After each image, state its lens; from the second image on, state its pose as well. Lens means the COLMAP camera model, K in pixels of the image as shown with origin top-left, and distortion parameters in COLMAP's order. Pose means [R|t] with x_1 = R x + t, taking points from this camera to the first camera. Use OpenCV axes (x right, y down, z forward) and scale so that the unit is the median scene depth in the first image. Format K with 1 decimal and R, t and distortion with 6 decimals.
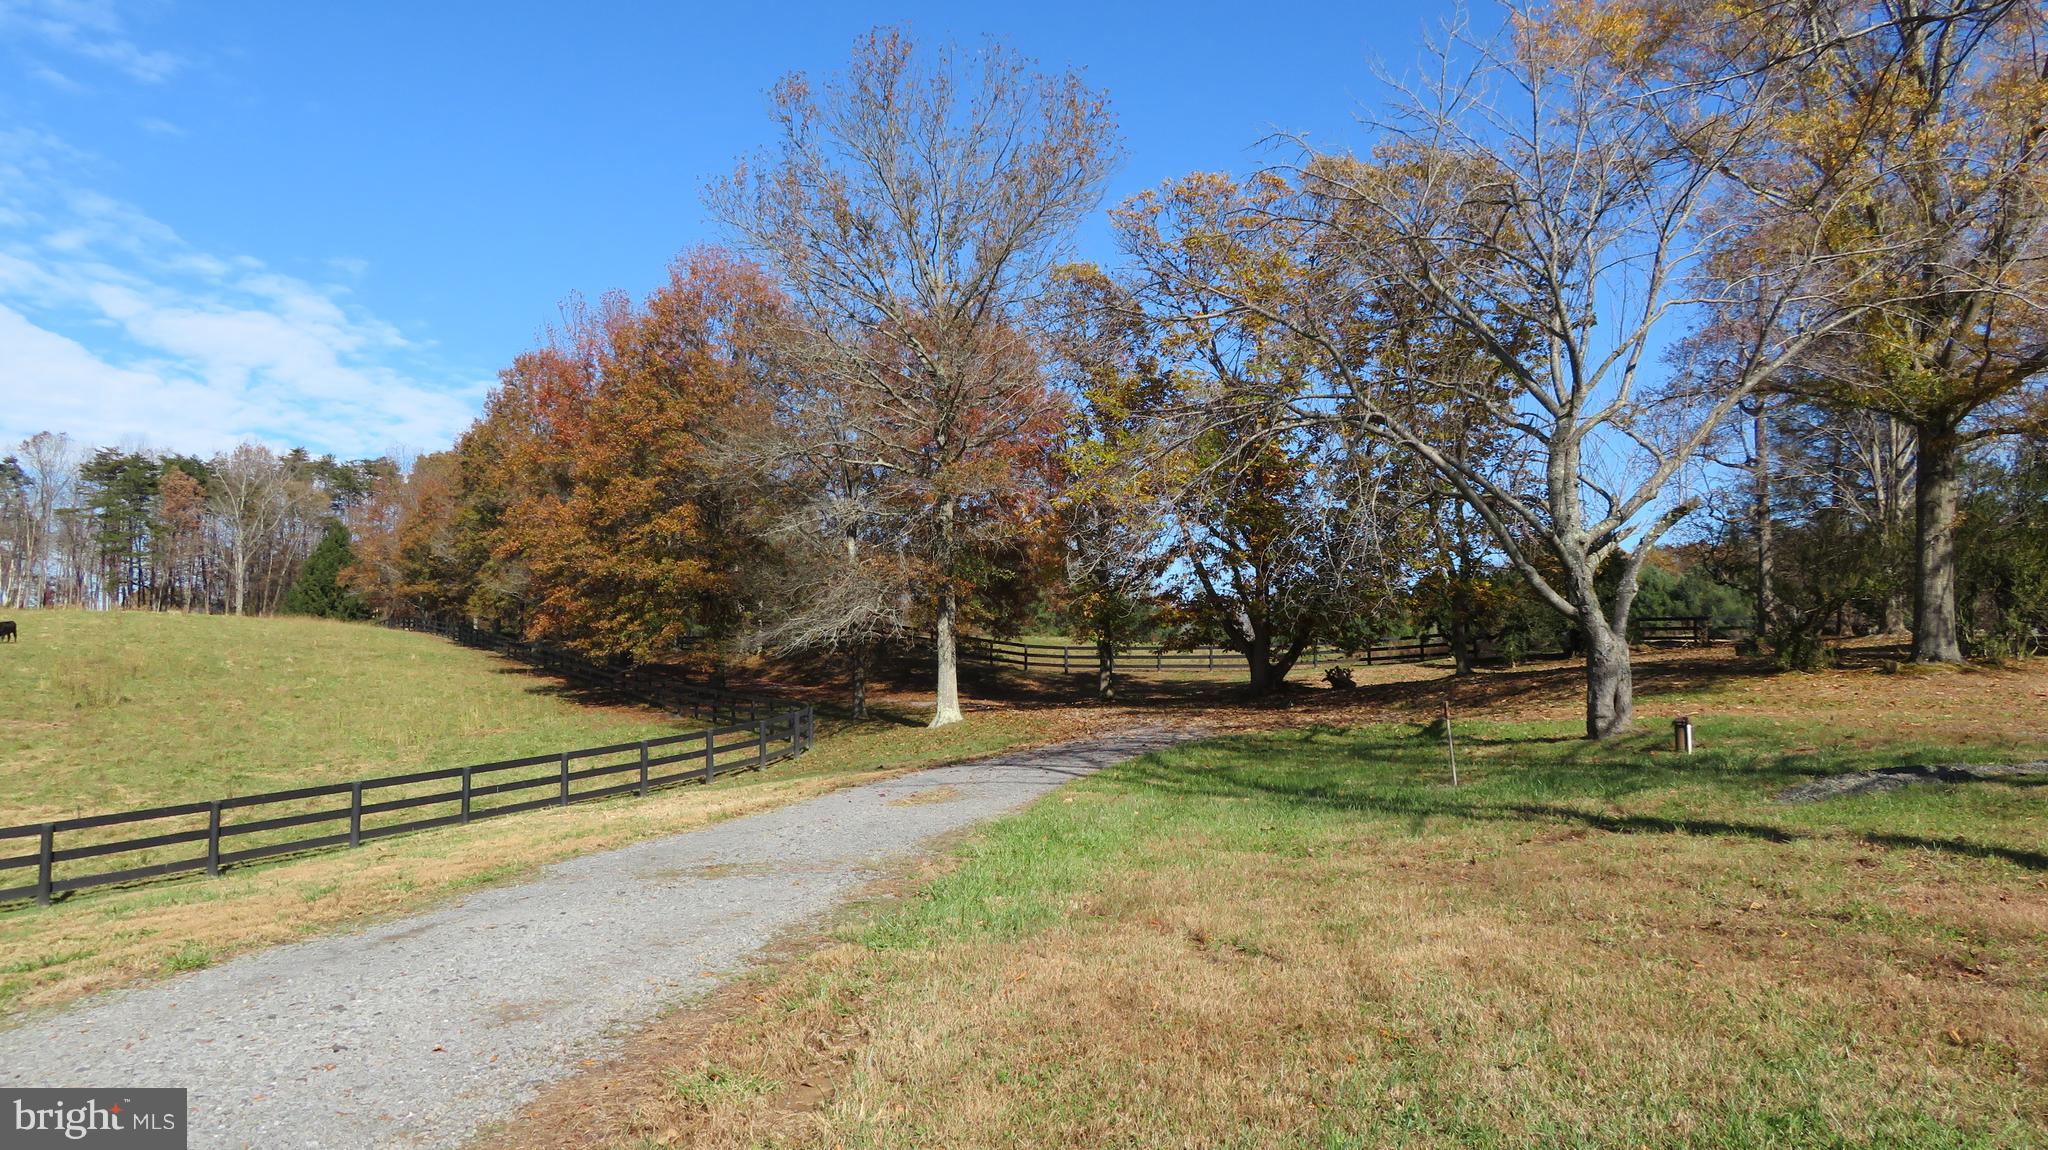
lens RADIAL K [[1441.6, 0, 1014.5], [0, 1441.6, 568.8], [0, 0, 1]] dist [-0.000132, -0.001129]
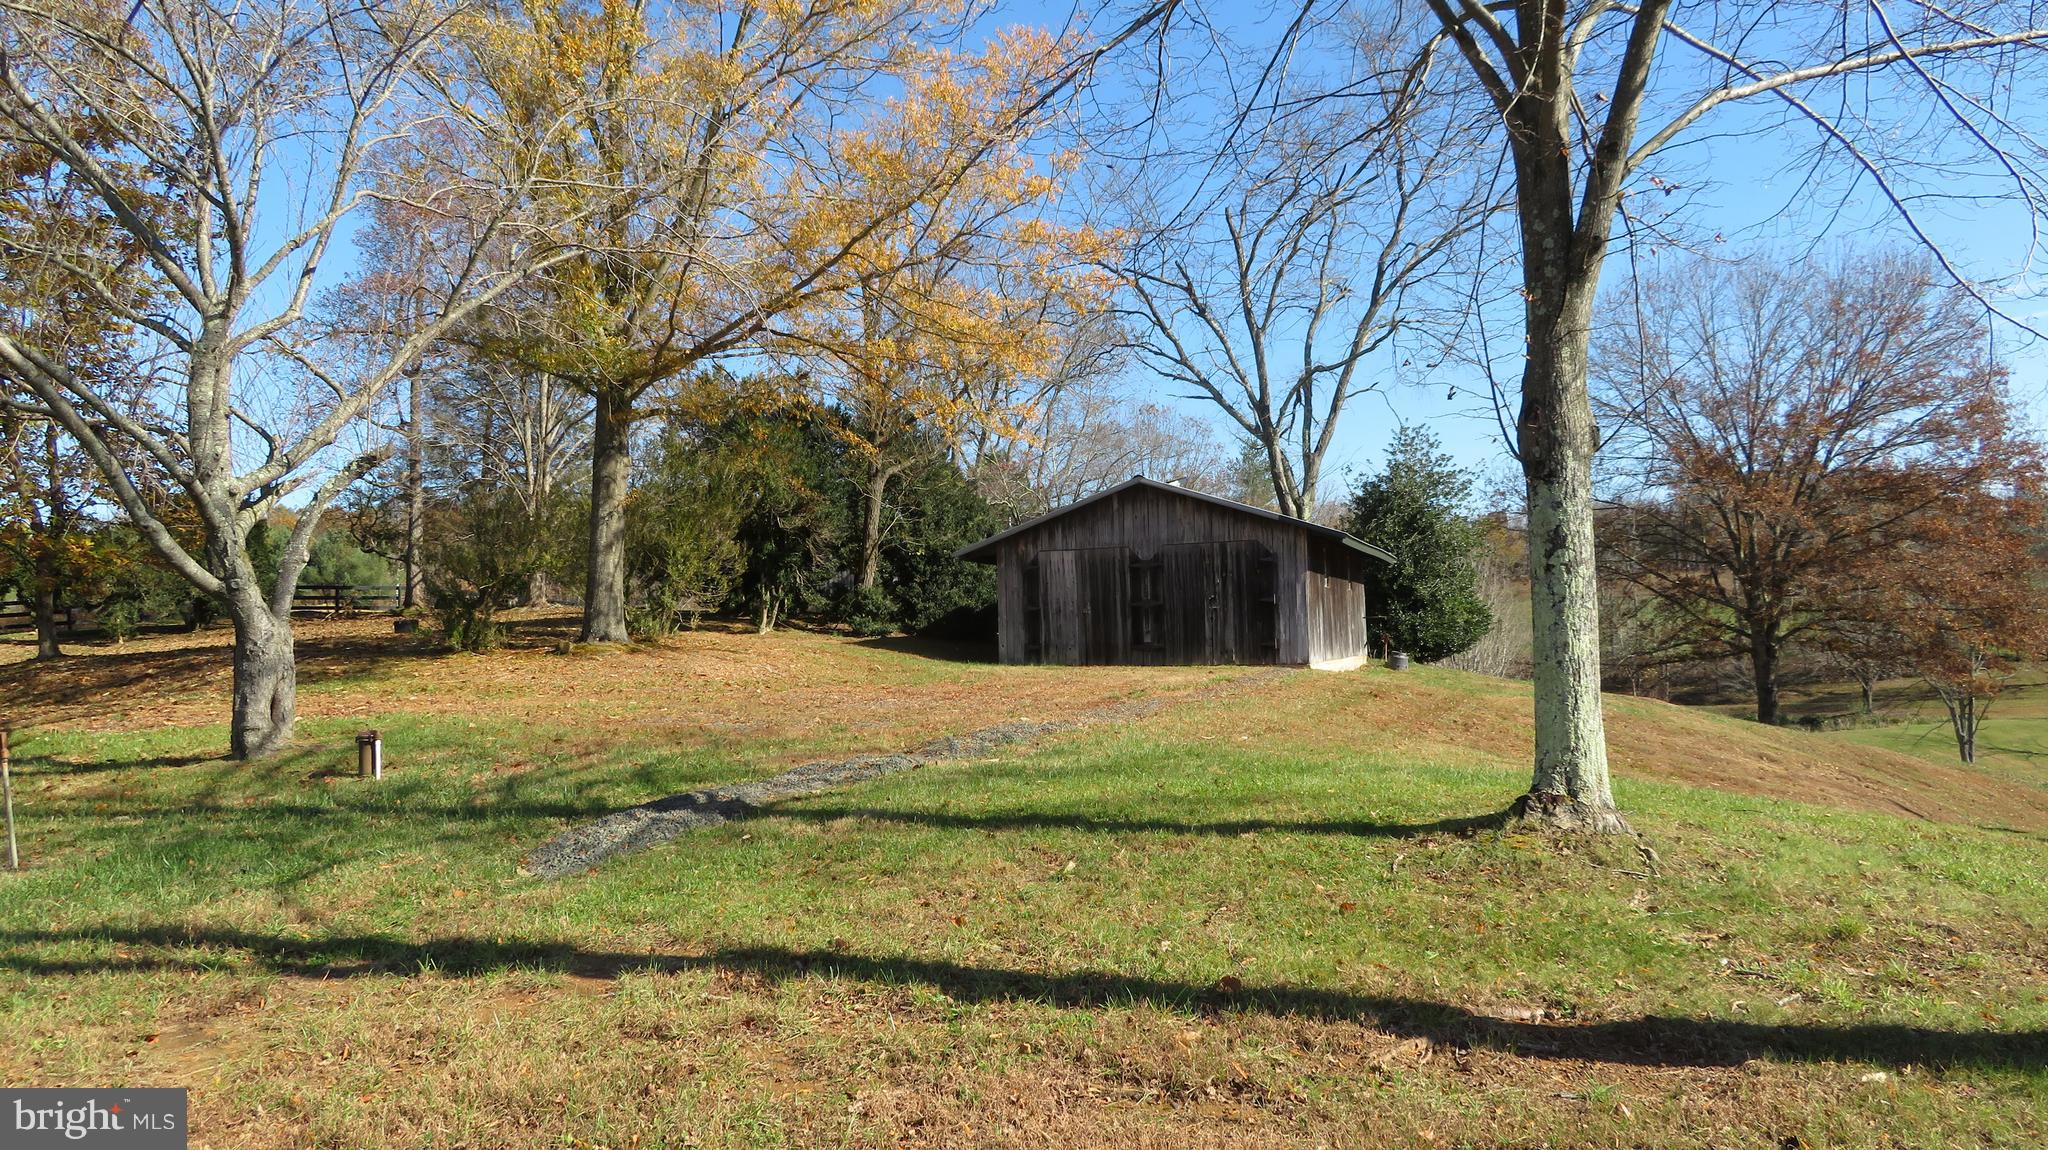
lens RADIAL K [[1441.6, 0, 1014.5], [0, 1441.6, 568.8], [0, 0, 1]] dist [-0.000132, -0.001129]
pose [[0.630730, 0.025075, 0.775597, 0.057771], [-0.043698, 0.999040, 0.003238, 0.000440], [-0.774771, -0.035934, 0.631220, 0.173681]]
